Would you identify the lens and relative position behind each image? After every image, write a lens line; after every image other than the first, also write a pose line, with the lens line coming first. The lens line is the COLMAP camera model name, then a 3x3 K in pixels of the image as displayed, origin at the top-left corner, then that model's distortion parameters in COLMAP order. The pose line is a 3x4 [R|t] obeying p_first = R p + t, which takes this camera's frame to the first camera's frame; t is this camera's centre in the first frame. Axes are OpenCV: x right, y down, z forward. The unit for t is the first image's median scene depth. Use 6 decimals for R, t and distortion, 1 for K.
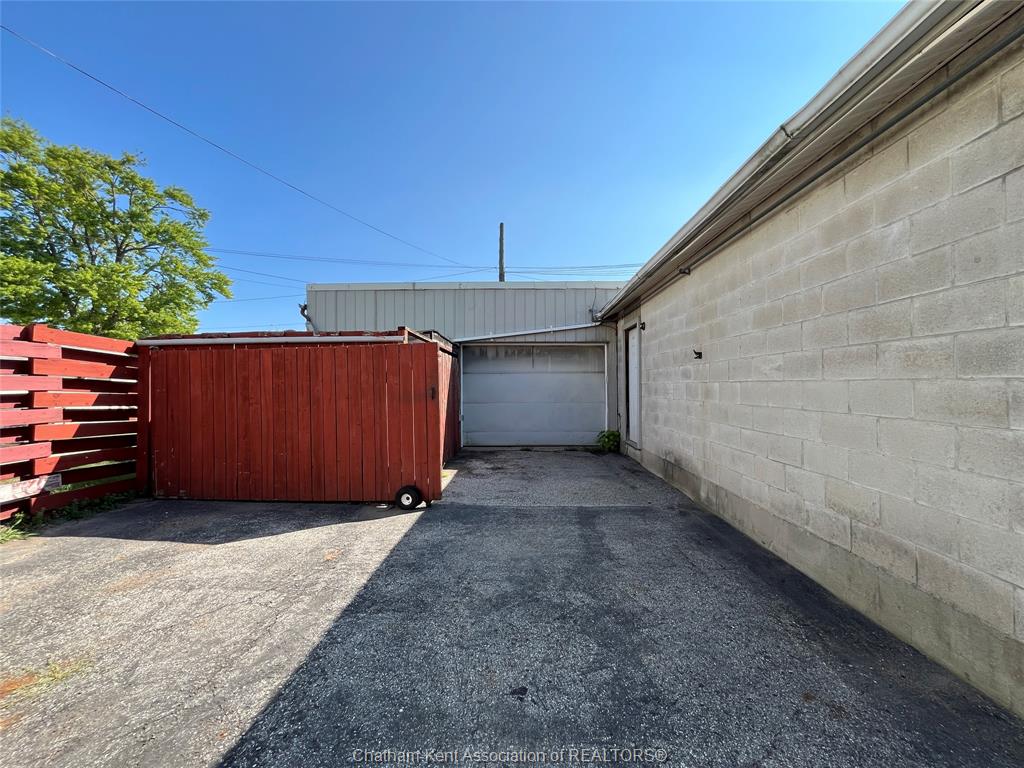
lens RADIAL K [[411.8, 0, 519.8], [0, 411.8, 380.6], [0, 0, 1]] dist [0.000128, -0.001002]
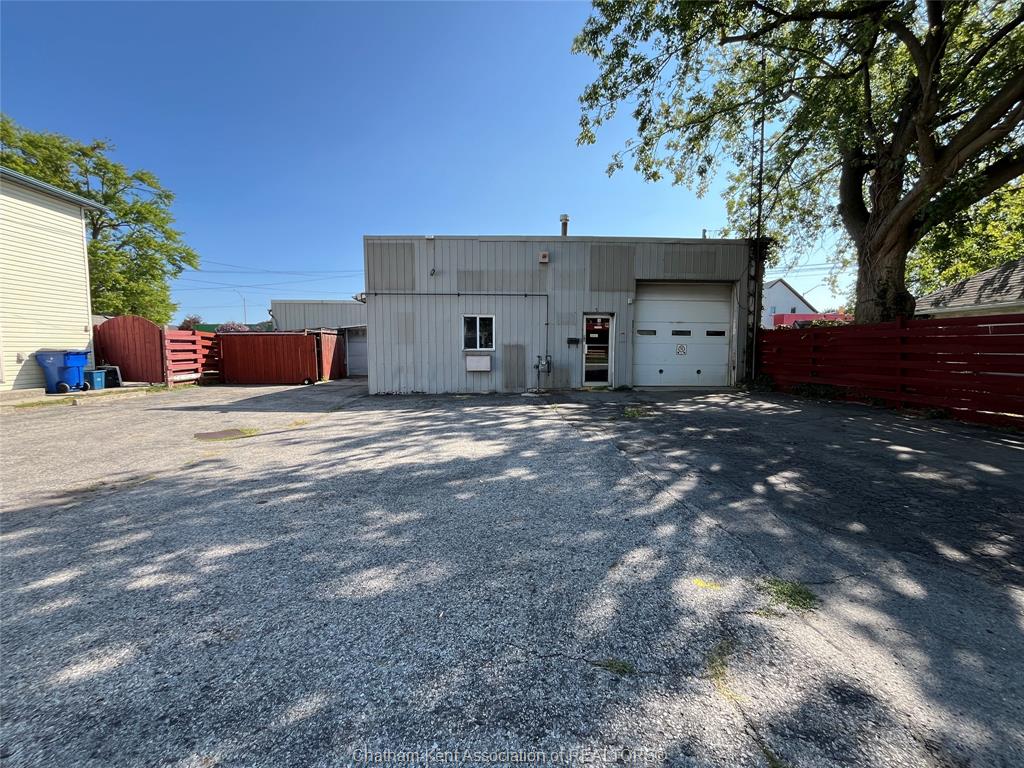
lens RADIAL K [[411.8, 0, 515.8], [0, 411.8, 383.0], [0, 0, 1]] dist [0.000128, -0.001002]
pose [[0.998112, 0.002527, 0.061367, 0.135086], [-0.008510, 0.995206, 0.097431, -0.005082], [-0.060827, -0.097770, 0.993348, -0.270118]]
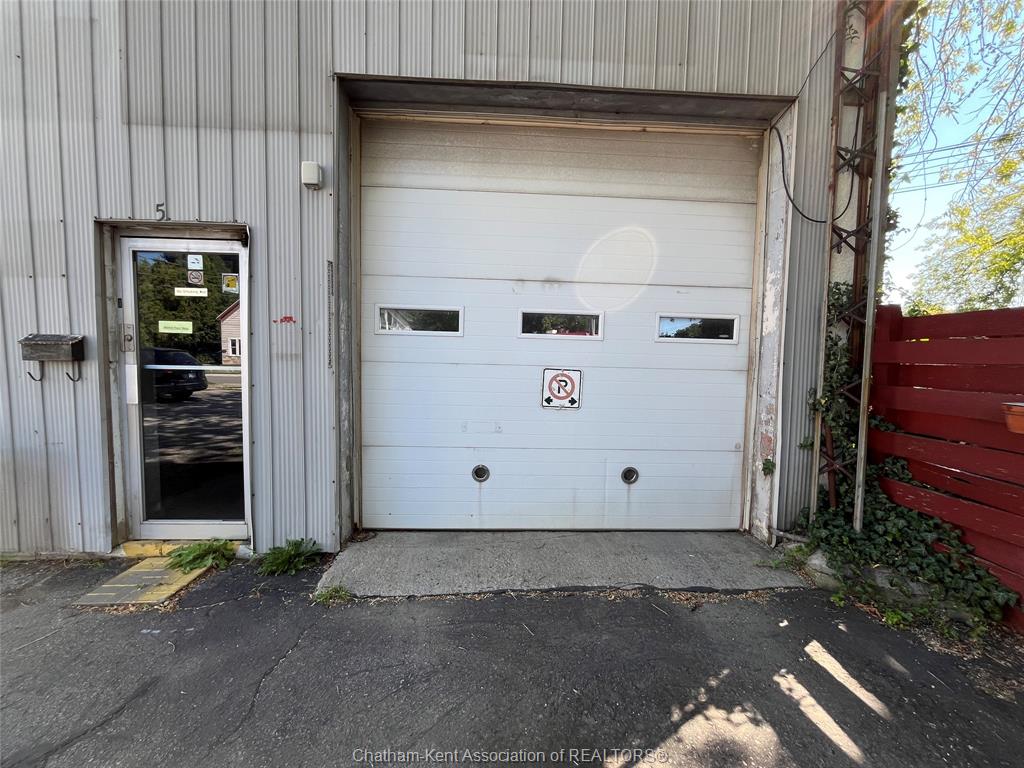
lens RADIAL K [[411.8, 0, 516.0], [0, 411.8, 379.4], [0, 0, 1]] dist [0.000128, -0.001002]
pose [[0.997753, 0.018967, 0.064264, 0.255201], [-0.024054, 0.996557, 0.079340, -0.008550], [-0.062538, -0.080708, 0.994774, -0.061598]]
